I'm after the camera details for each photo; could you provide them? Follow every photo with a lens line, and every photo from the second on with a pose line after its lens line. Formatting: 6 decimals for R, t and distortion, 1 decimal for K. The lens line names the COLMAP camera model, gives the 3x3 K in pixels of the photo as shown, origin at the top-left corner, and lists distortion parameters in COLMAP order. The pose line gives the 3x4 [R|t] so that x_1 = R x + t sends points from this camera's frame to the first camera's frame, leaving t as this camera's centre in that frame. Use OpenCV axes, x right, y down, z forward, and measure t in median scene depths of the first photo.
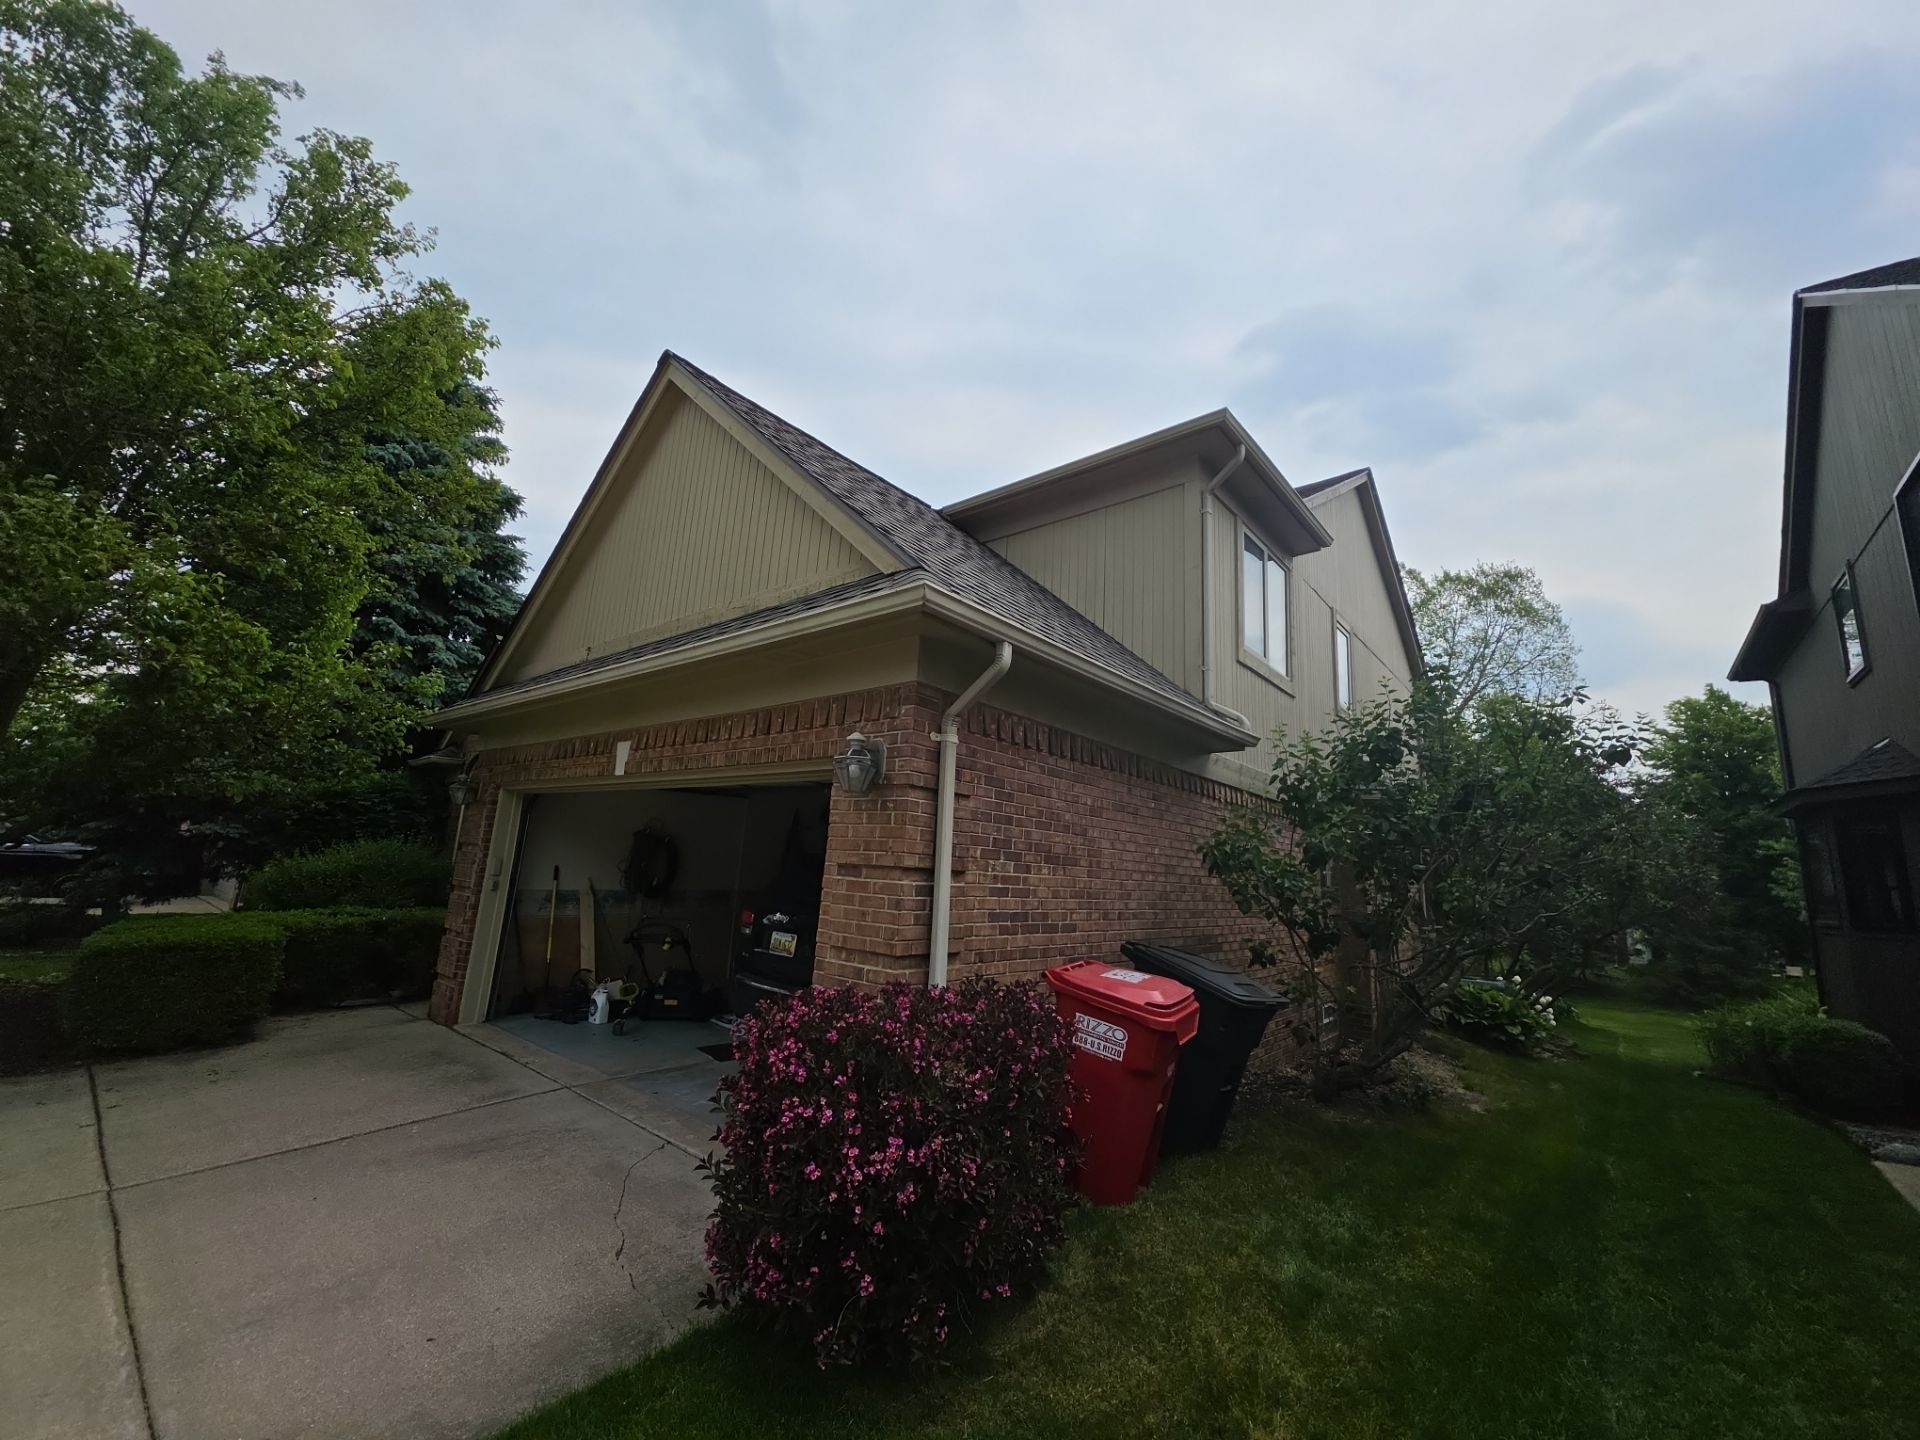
lens RADIAL K [[763.3, 0, 960.0], [0, 763.3, 720.0], [0, 0, 1]] dist [0.001275, -0.000338]
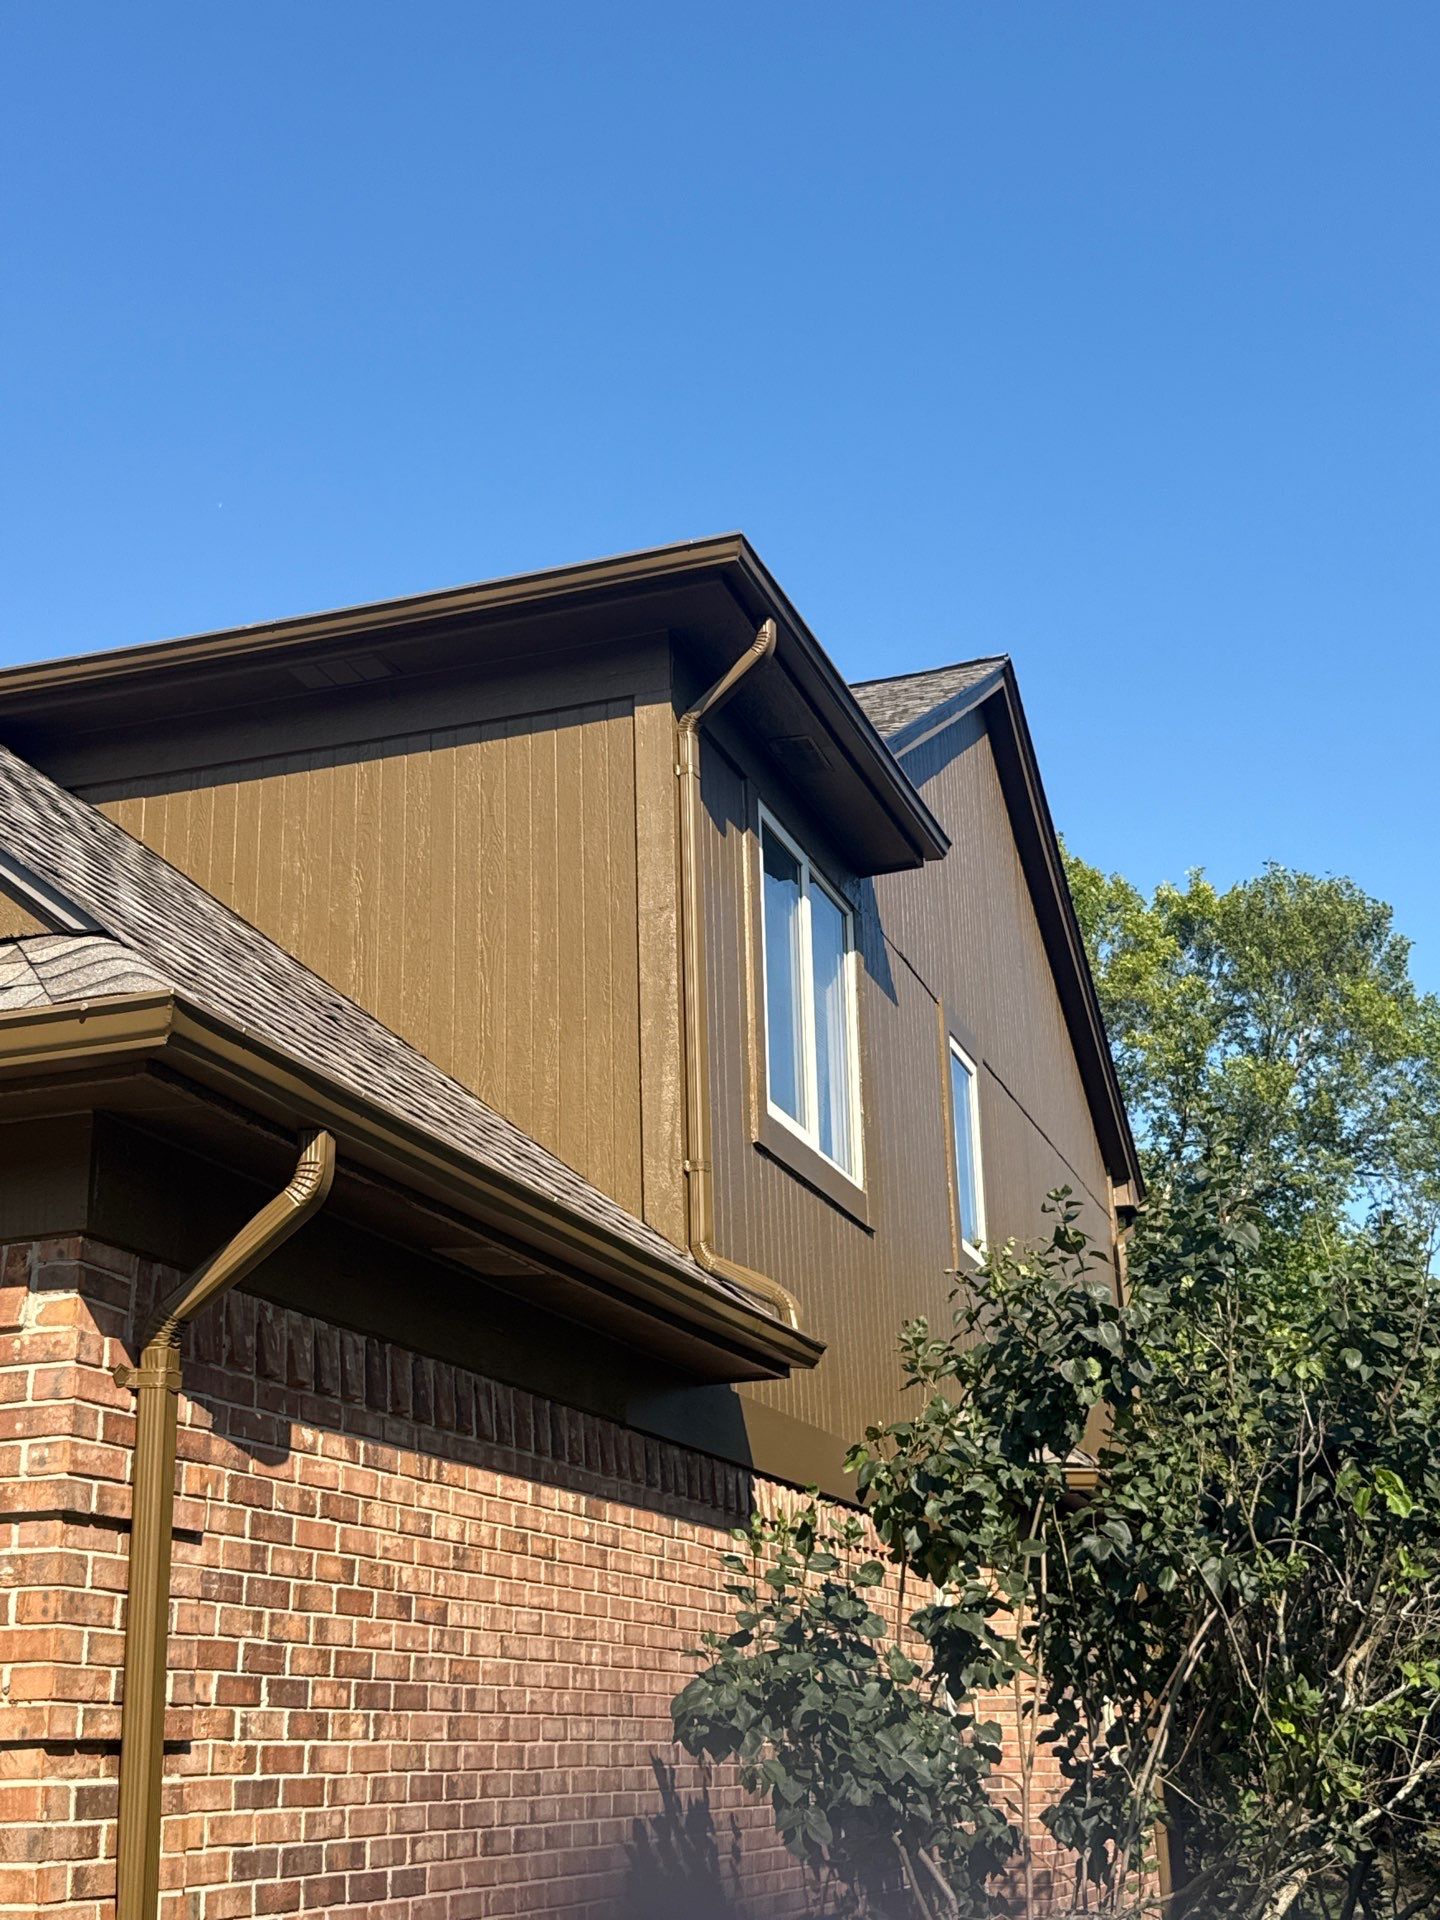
lens RADIAL K [[2371.2, 0, 720.0], [0, 2371.2, 960.0], [0, 0, 1]] dist [0.269667, -0.744264]
pose [[0.922429, 0.048230, 0.383143, -0.195952], [-0.002170, 0.992802, -0.119751, -0.034934], [-0.386161, 0.109631, 0.915894, -0.201102]]
